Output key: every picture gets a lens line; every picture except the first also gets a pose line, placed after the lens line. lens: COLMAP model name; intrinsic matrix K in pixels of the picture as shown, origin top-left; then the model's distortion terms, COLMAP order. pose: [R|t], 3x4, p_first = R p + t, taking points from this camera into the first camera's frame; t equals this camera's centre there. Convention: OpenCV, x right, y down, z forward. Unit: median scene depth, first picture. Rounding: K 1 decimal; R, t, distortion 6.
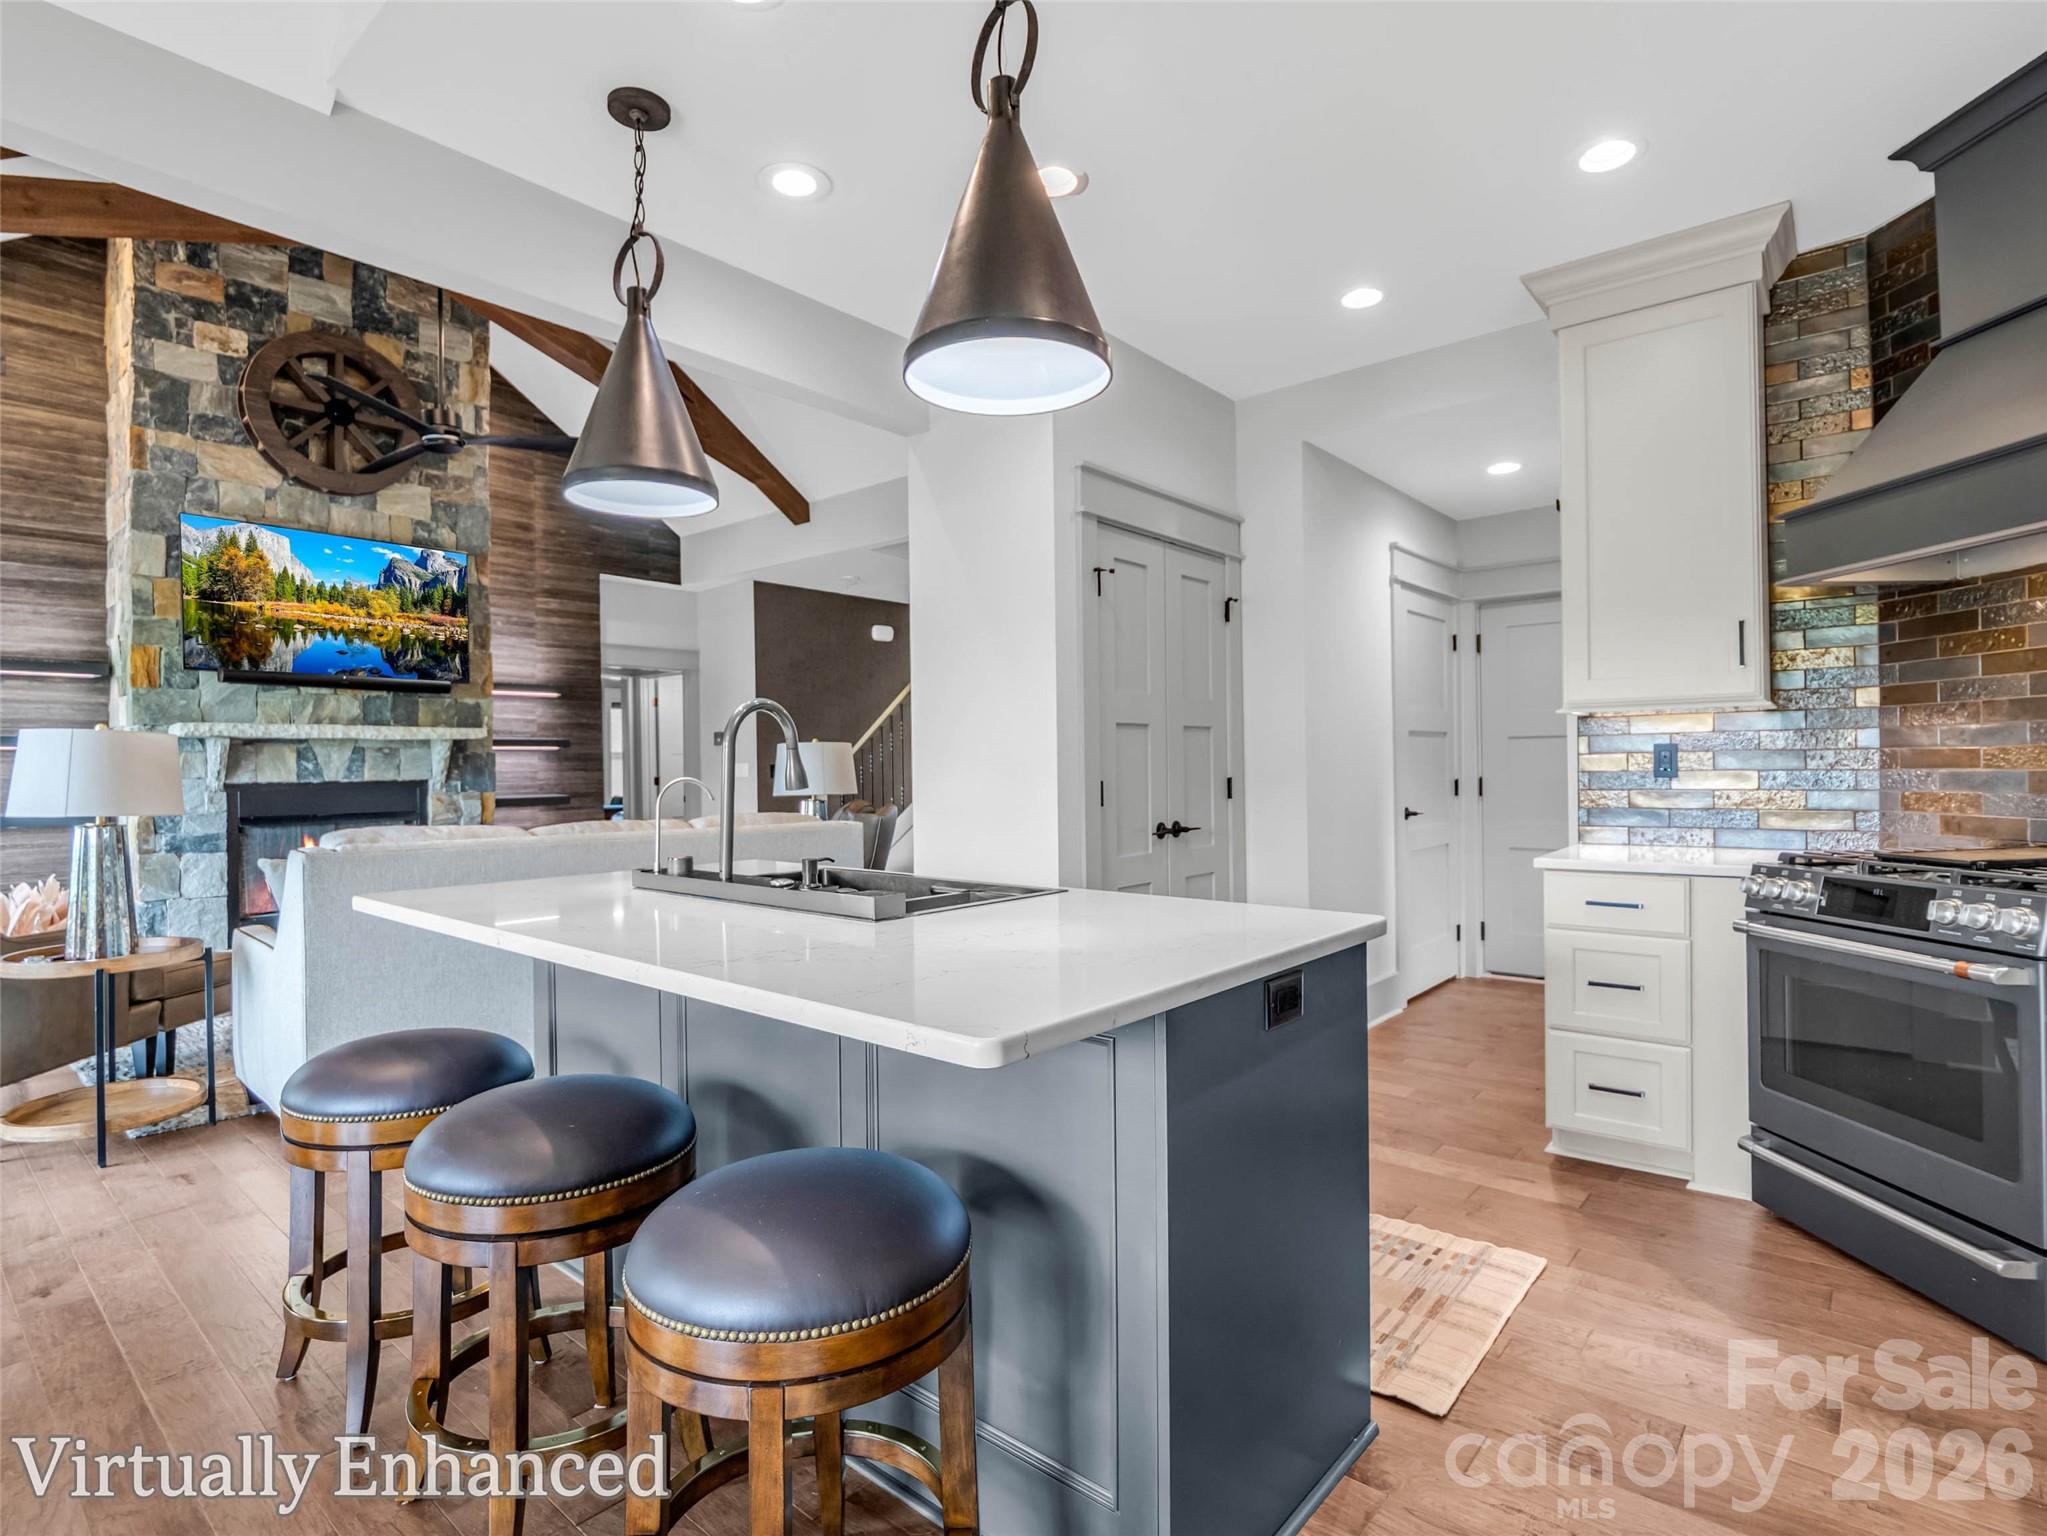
lens RADIAL K [[1023.2, 0, 1034.4], [0, 1023.2, 761.0], [0, 0, 1]] dist [-0.019017, 0.001328]
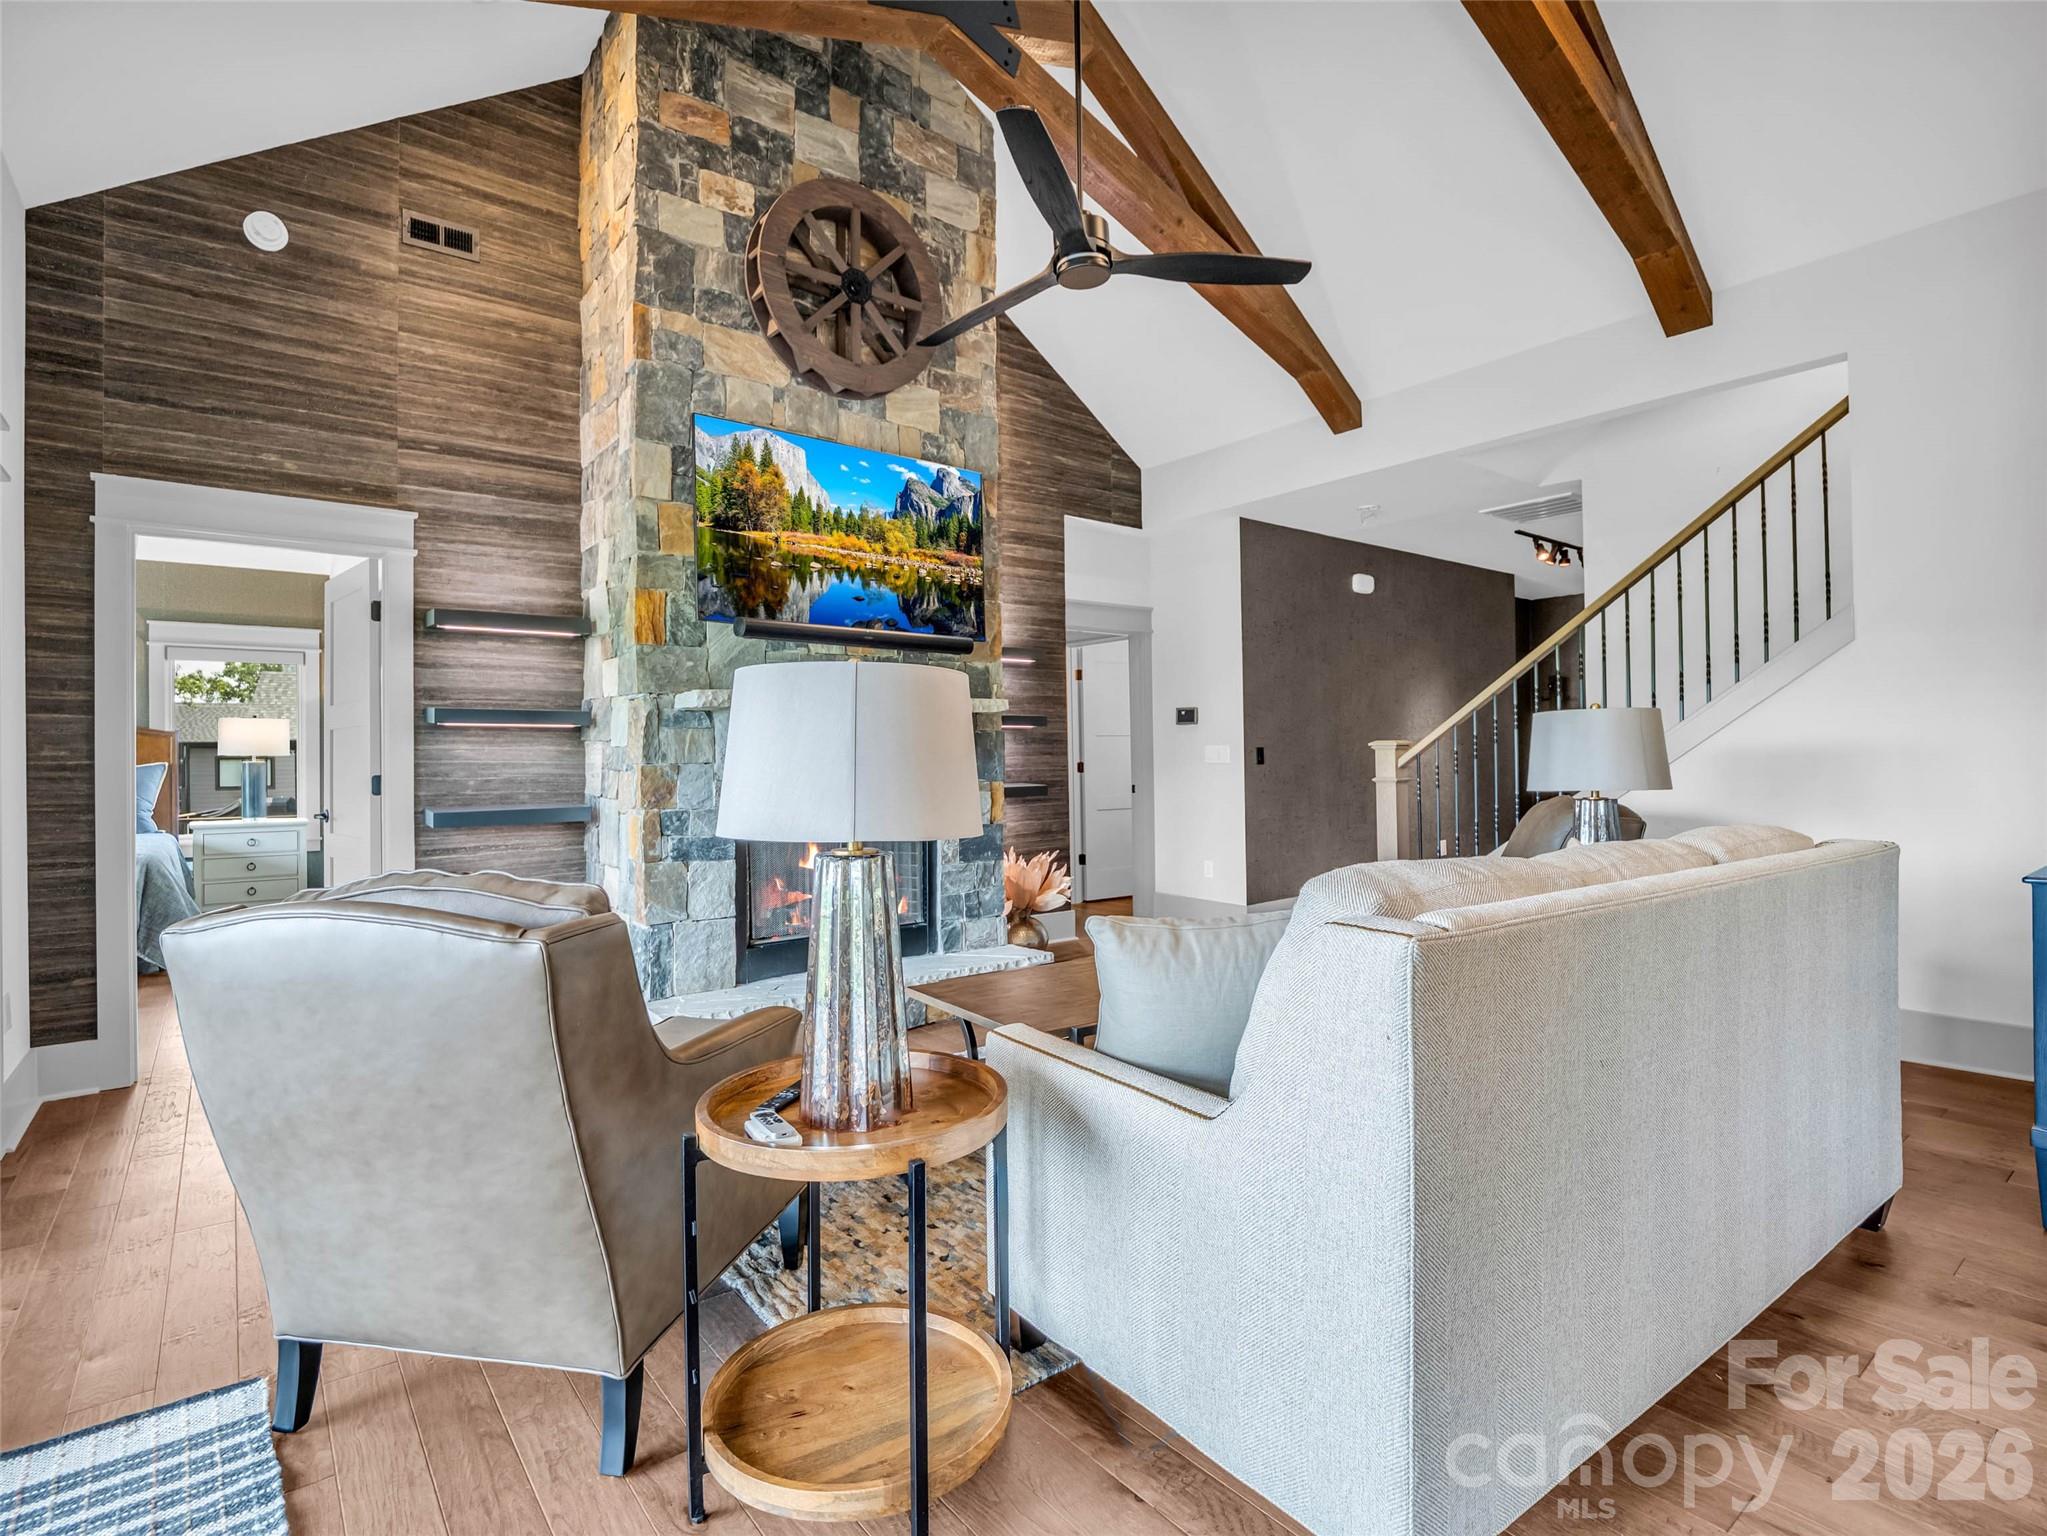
lens RADIAL K [[1001.7, 0, 1029.6], [0, 1001.7, 749.2], [0, 0, 1]] dist [-0.017879, 0.000131]
pose [[0.980447, 0.000812, -0.196782, -0.424162], [-0.000463, 0.999998, 0.001819, 0.004807], [0.196783, -0.001692, 0.980446, 0.295477]]
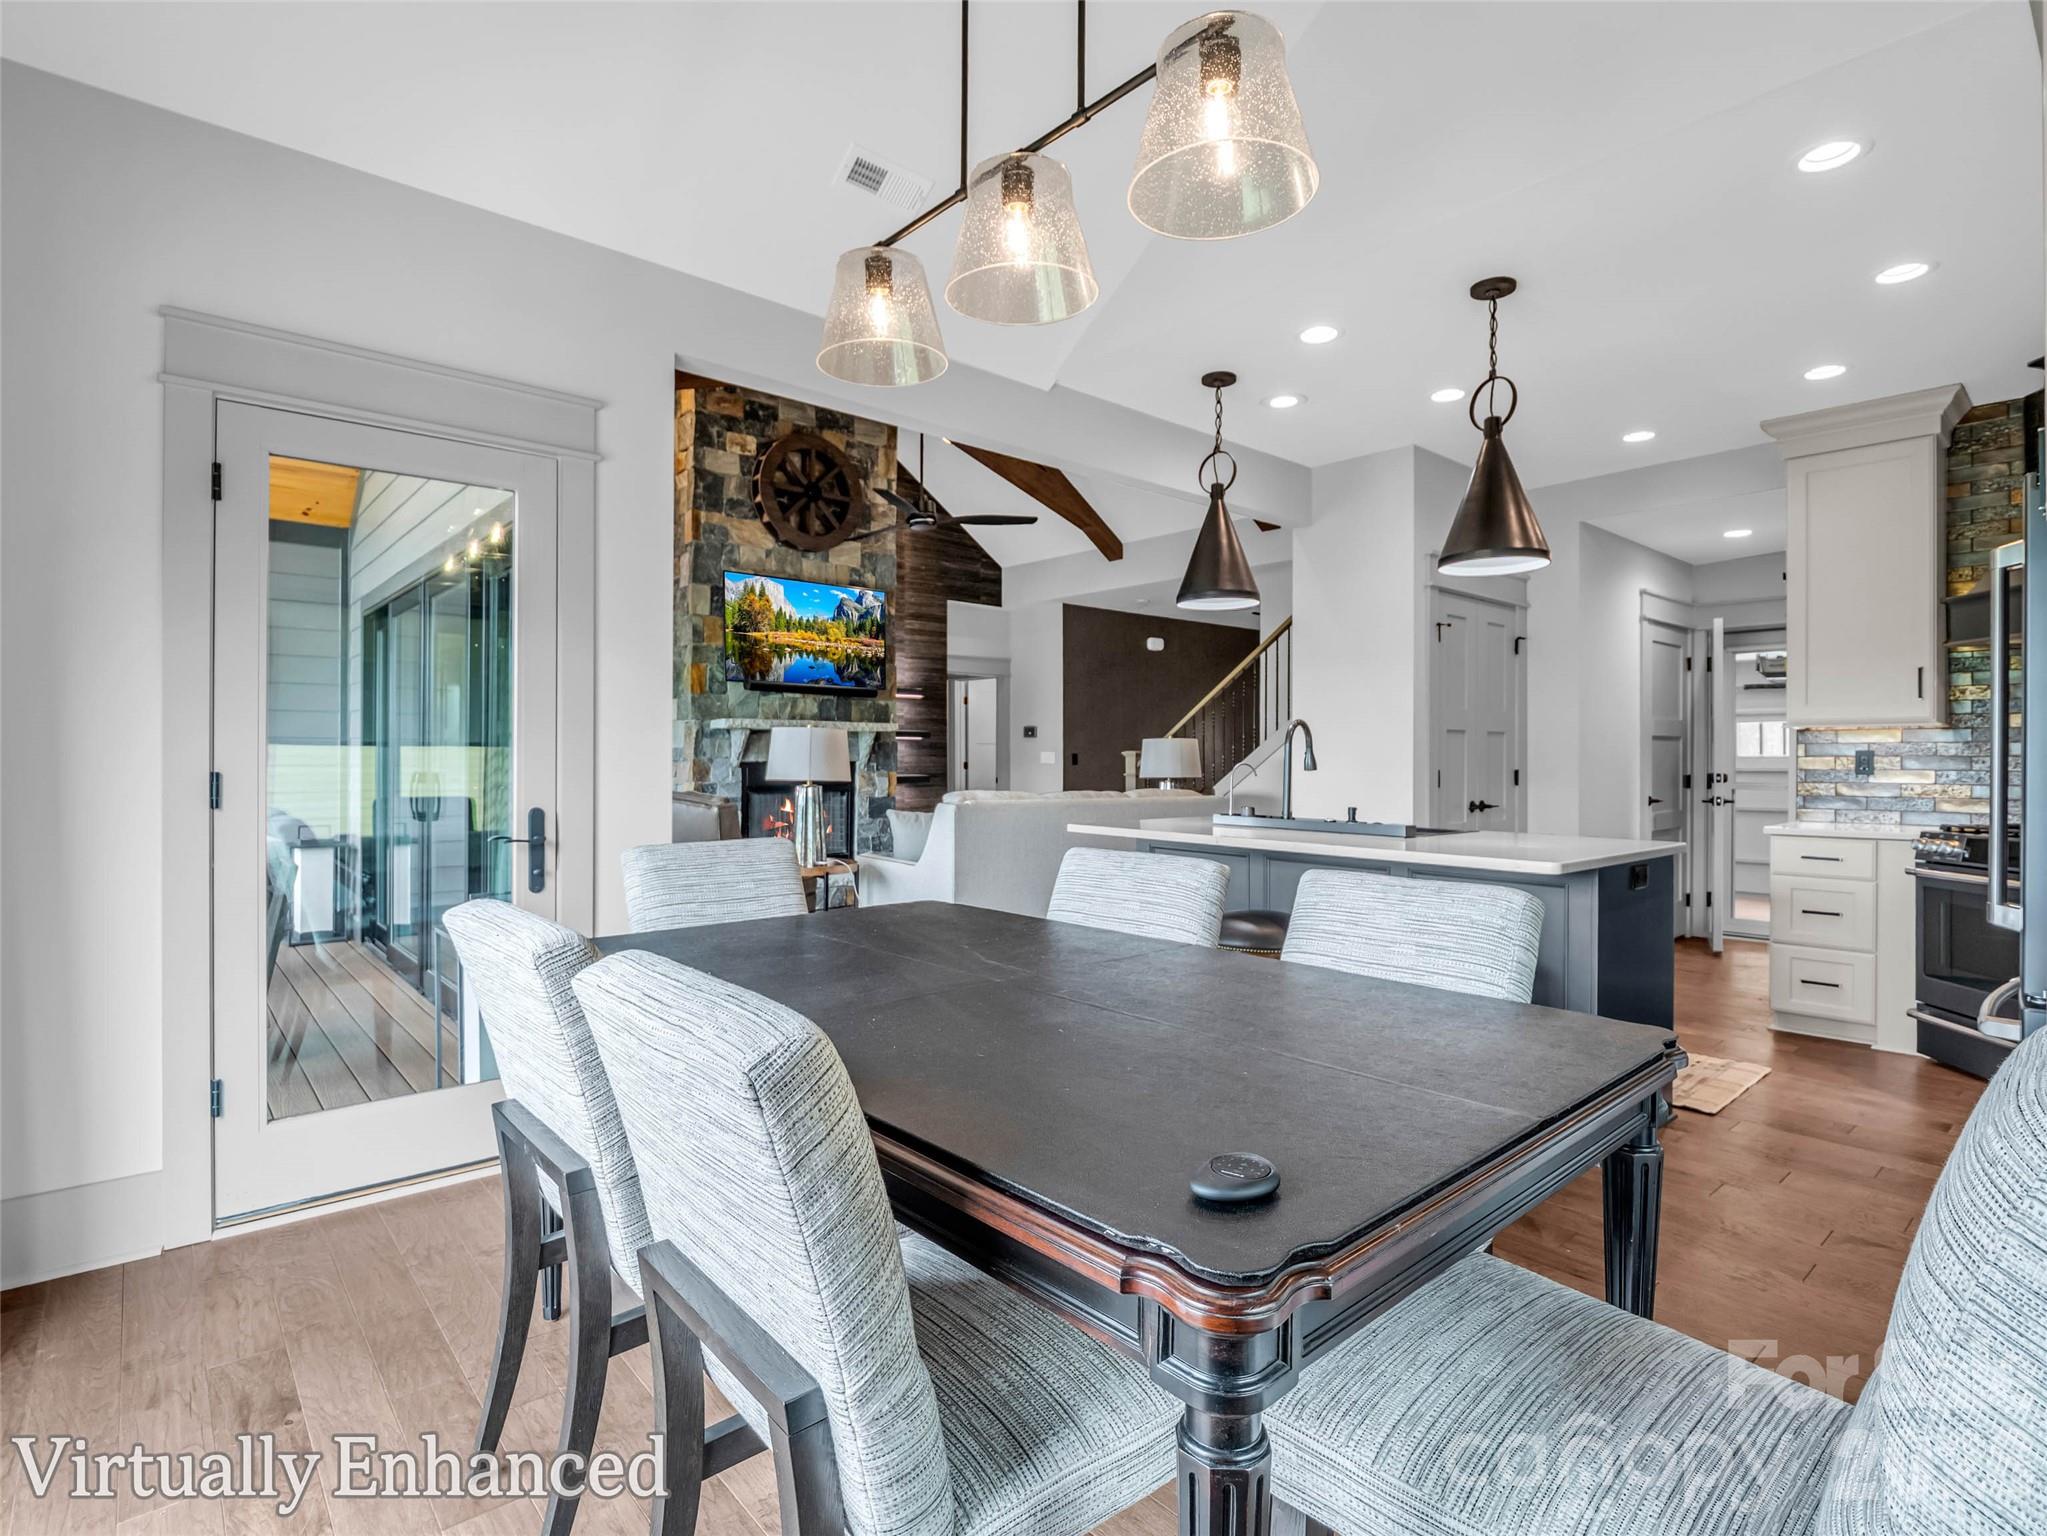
lens RADIAL K [[1030.8, 0, 1033.7], [0, 1030.8, 755.0], [0, 0, 1]] dist [-0.016973, -0.000998]
pose [[0.988551, 0.015831, -0.150056, -0.183725], [-0.015402, 0.999873, 0.004017, 0.000728], [0.150101, -0.001660, 0.988669, -0.342261]]
